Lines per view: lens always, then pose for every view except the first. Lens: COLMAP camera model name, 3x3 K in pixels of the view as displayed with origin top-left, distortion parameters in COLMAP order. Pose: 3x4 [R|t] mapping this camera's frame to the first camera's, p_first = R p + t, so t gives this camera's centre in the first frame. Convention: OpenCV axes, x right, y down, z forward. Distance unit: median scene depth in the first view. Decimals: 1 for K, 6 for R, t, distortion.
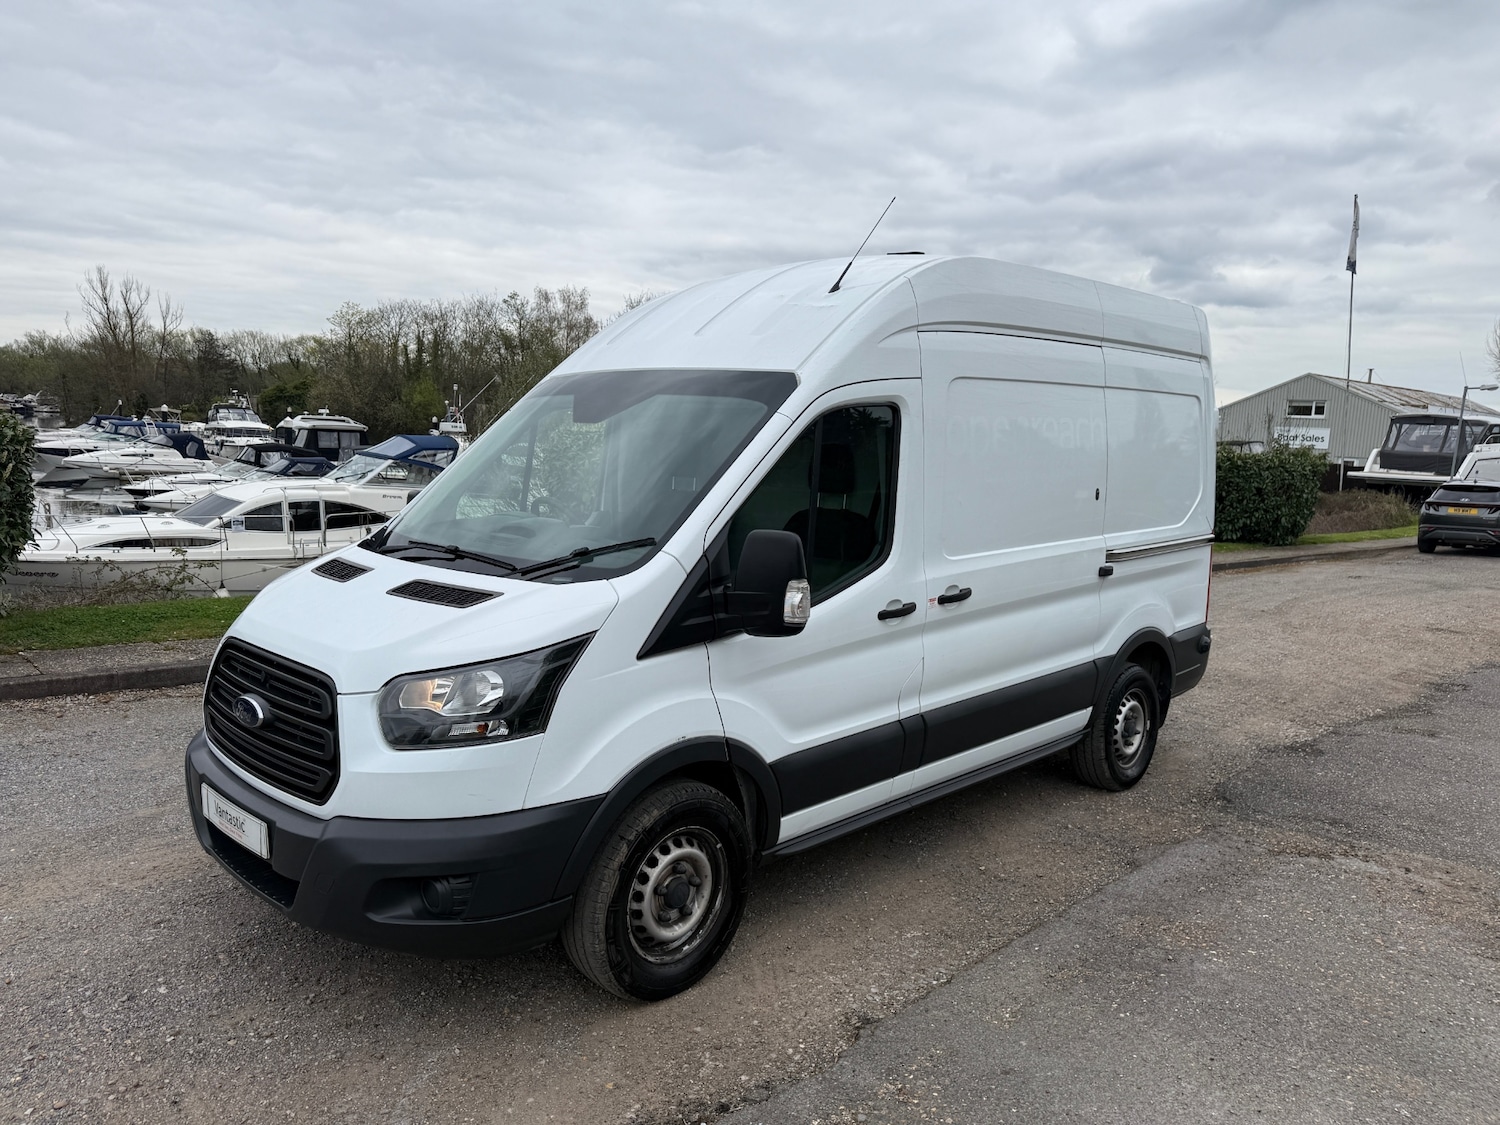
lens RADIAL K [[1112.6, 0, 781.7], [0, 1112.6, 551.9], [0, 0, 1]] dist [0.003350, -0.011559]
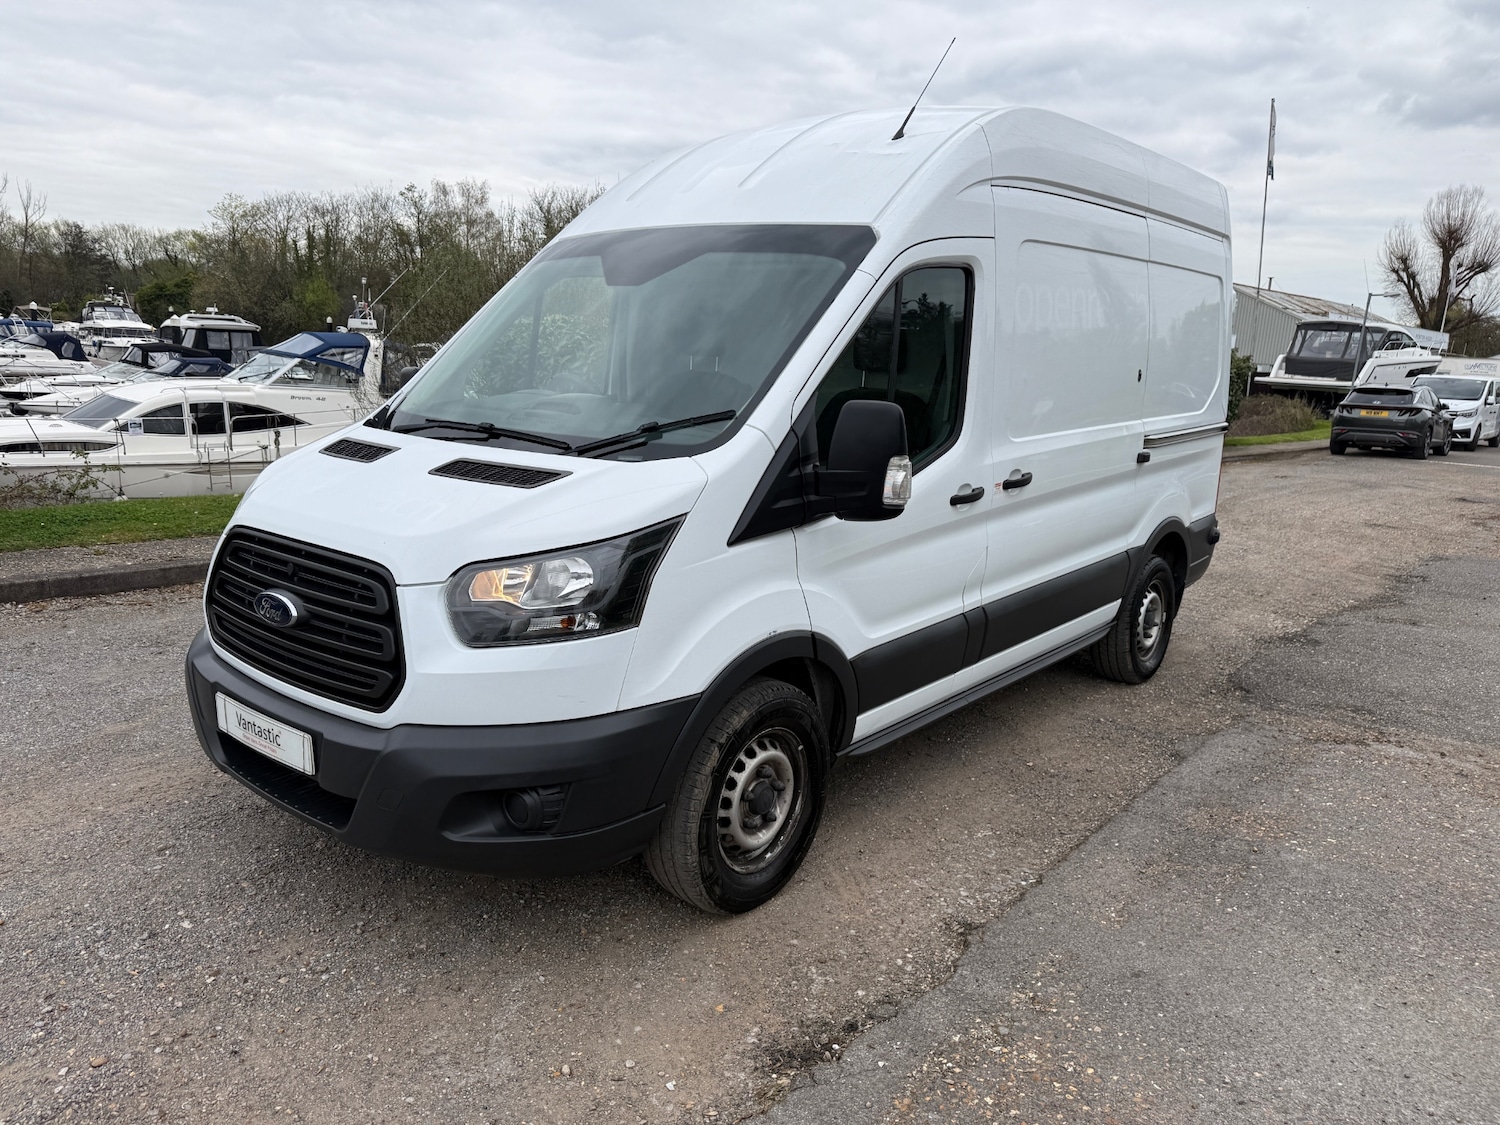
lens RADIAL K [[1107.4, 0, 786.0], [0, 1107.4, 556.7], [0, 0, 1]] dist [0.014428, -0.026382]
pose [[0.996272, -0.011183, 0.085536, -0.099575], [0.003687, 0.996175, 0.087300, 0.018371], [-0.086185, -0.086660, 0.992503, 0.071795]]
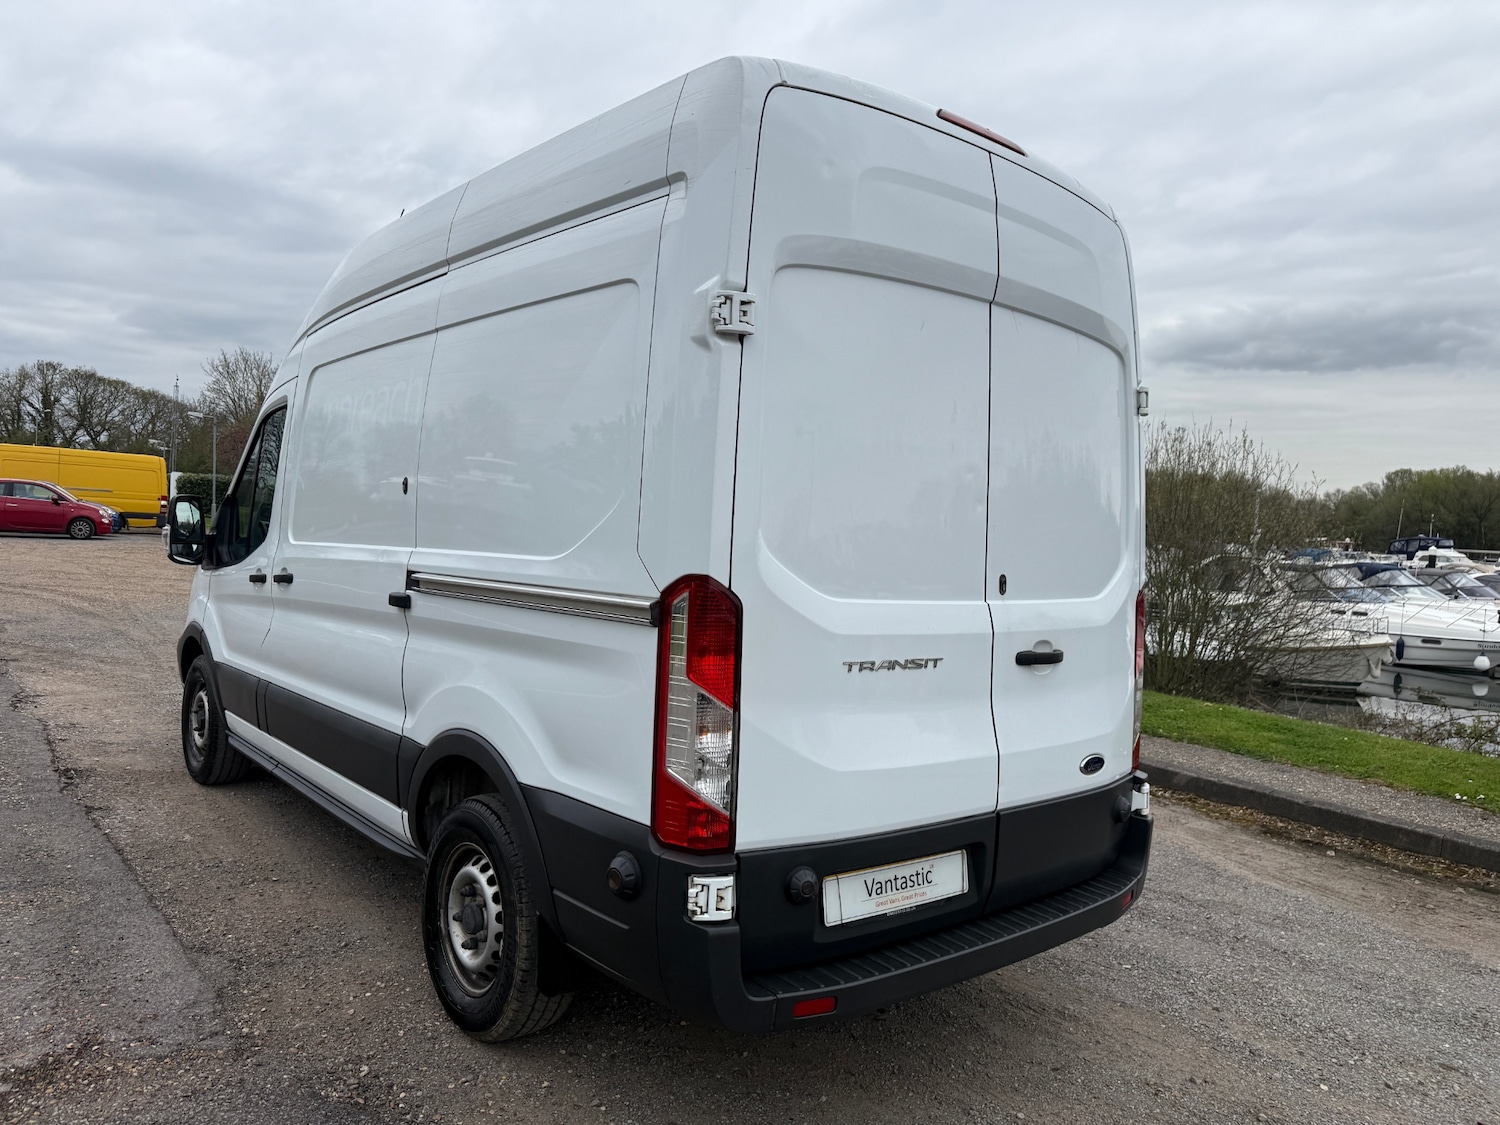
lens RADIAL K [[1134.2, 0, 746.6], [0, 1134.2, 551.0], [0, 0, 1]] dist [0.000990, -0.005321]
pose [[-0.164674, -0.030023, -0.985891, 0.943038], [-0.170202, 0.985408, -0.001579, -0.046599], [0.971552, 0.167541, -0.167381, 1.331372]]
